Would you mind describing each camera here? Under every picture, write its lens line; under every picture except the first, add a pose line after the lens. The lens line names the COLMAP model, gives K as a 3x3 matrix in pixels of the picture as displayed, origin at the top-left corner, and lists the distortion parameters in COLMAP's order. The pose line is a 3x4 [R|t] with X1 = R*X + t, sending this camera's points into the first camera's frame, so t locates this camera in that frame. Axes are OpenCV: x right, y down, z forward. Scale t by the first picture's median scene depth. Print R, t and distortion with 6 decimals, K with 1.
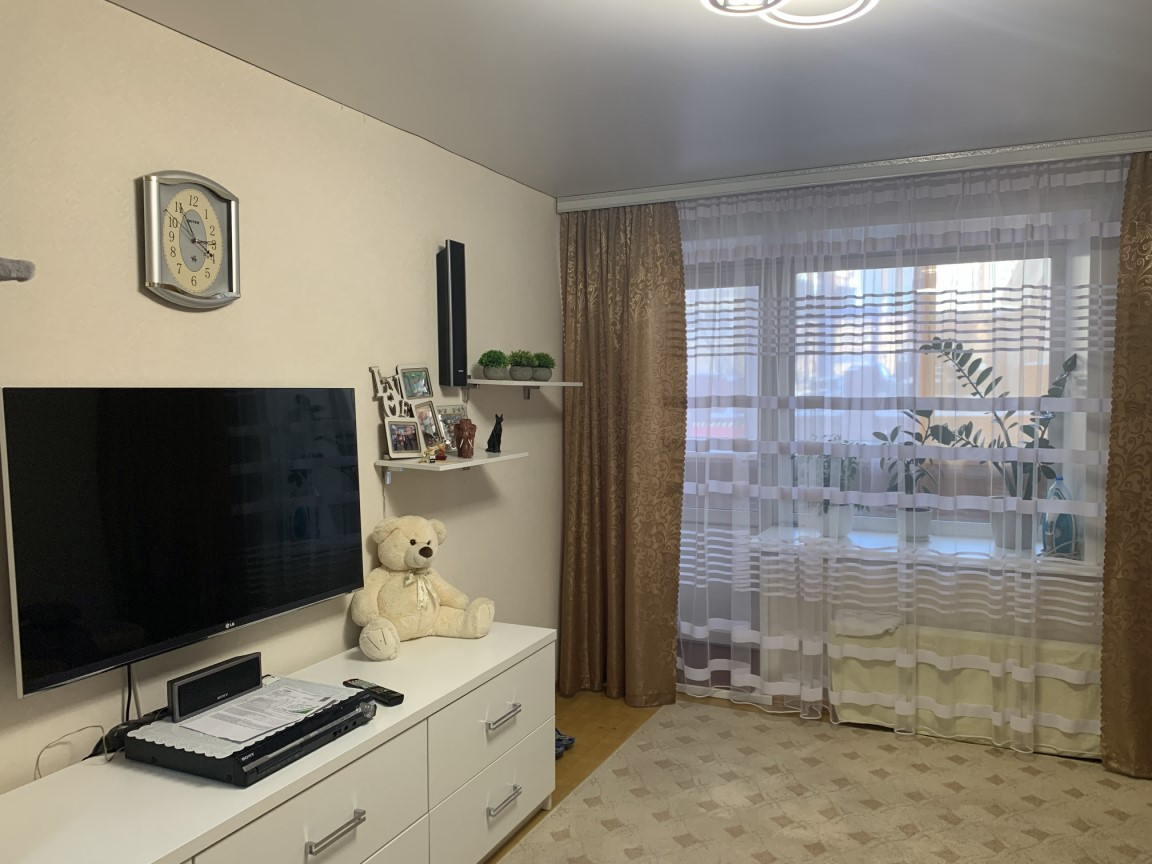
lens RADIAL K [[869.2, 0, 578.6], [0, 869.2, 426.9], [0, 0, 1]] dist [0.075494, -0.071660]
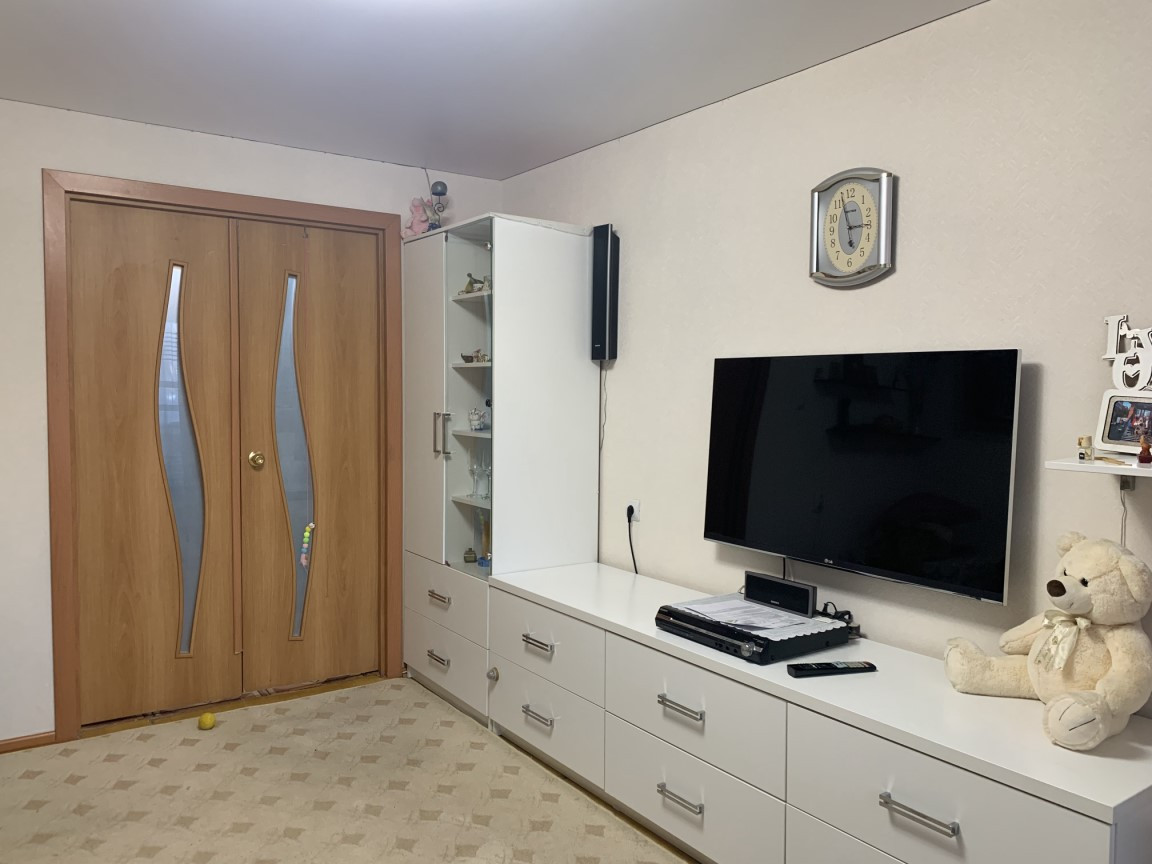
lens RADIAL K [[874.8, 0, 578.7], [0, 874.8, 427.1], [0, 0, 1]] dist [0.006949, -0.010929]
pose [[-0.503873, 0.042785, -0.862718, 0.304179], [-0.037789, 0.996724, 0.071501, -0.007432], [0.862951, 0.068629, -0.500605, 0.522027]]
